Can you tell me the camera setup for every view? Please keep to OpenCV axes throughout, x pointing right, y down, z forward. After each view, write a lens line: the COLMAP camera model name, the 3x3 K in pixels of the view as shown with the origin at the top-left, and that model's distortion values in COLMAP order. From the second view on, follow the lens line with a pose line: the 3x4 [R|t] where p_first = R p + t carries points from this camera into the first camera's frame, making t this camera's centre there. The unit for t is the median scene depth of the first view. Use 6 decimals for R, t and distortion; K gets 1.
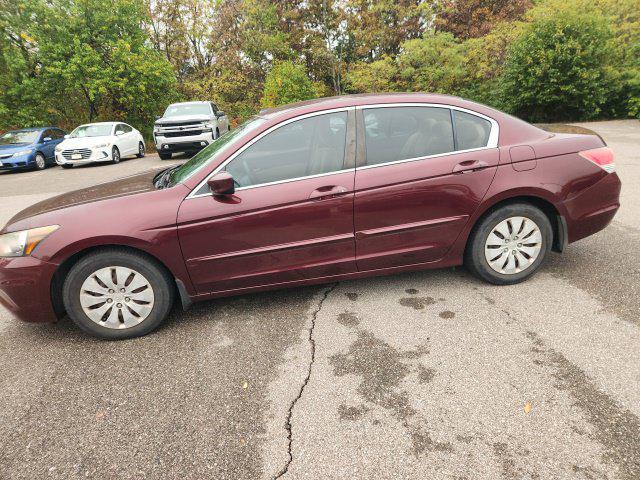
lens RADIAL K [[425.5, 0, 319.2], [0, 425.5, 244.4], [0, 0, 1]] dist [0.062461, -0.049625]
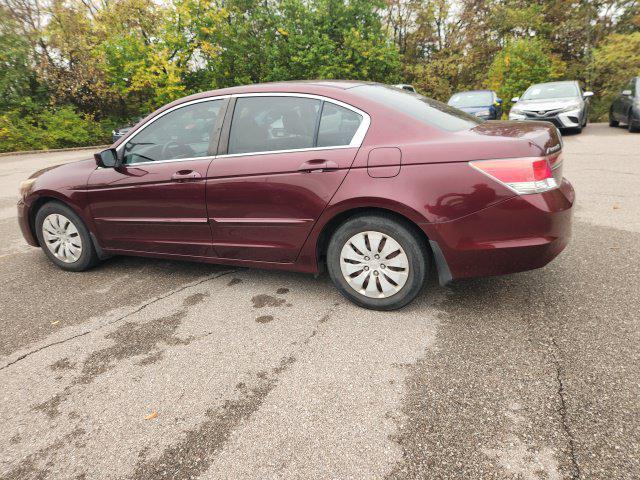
lens RADIAL K [[425.5, 0, 321.4], [0, 425.5, 240.9], [0, 0, 1]] dist [0.062461, -0.049625]
pose [[0.848481, 0.181837, -0.497007, 0.788374], [-0.167432, 0.983114, 0.073849, -0.090114], [0.502043, 0.020556, 0.864598, 0.229874]]
